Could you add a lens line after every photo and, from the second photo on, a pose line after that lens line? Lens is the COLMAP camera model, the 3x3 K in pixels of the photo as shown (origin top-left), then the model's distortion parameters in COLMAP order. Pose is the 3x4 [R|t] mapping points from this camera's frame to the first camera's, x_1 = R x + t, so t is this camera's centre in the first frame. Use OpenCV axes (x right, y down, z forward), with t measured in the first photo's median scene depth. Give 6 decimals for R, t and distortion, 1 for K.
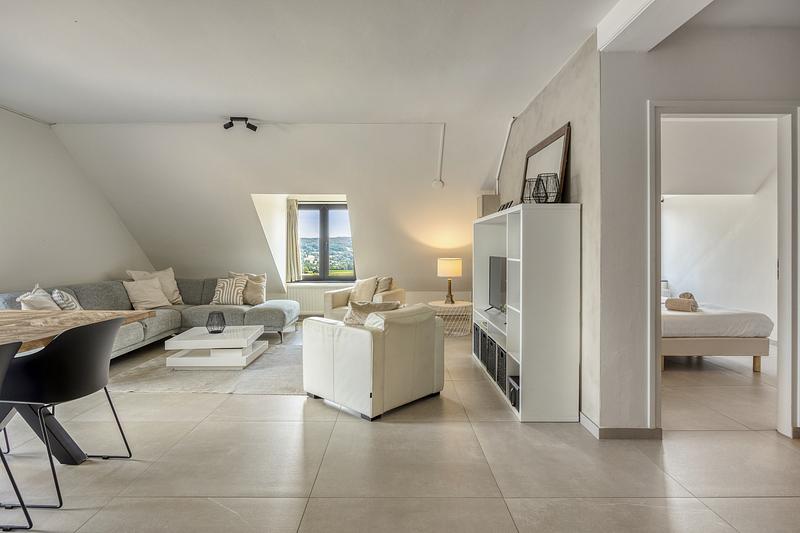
lens RADIAL K [[429.3, 0, 396.8], [0, 429.3, 262.7], [0, 0, 1]] dist [0.001013, 0.001238]
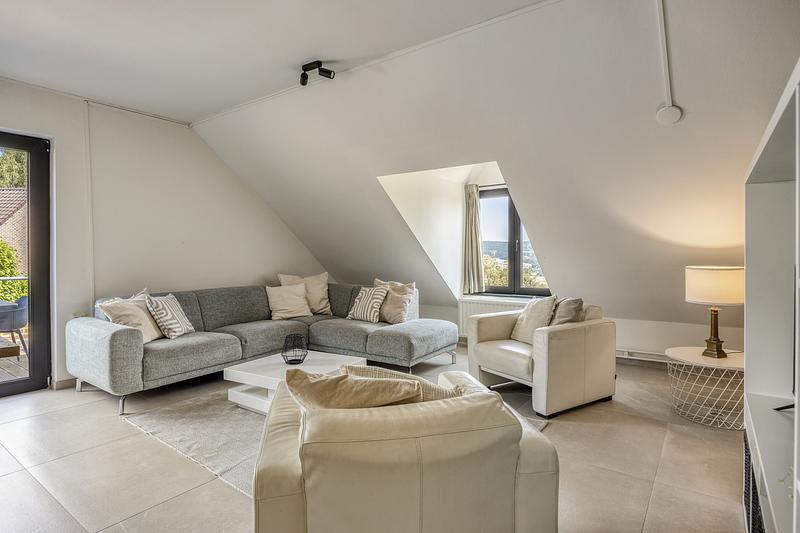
lens RADIAL K [[429.3, 0, 401.0], [0, 429.3, 258.1], [0, 0, 1]] dist [0.001013, 0.001238]
pose [[0.807897, 0.003729, -0.589311, 0.131621], [-0.013903, 0.999822, -0.012733, -0.008934], [0.589159, 0.018480, 0.807806, 0.407935]]
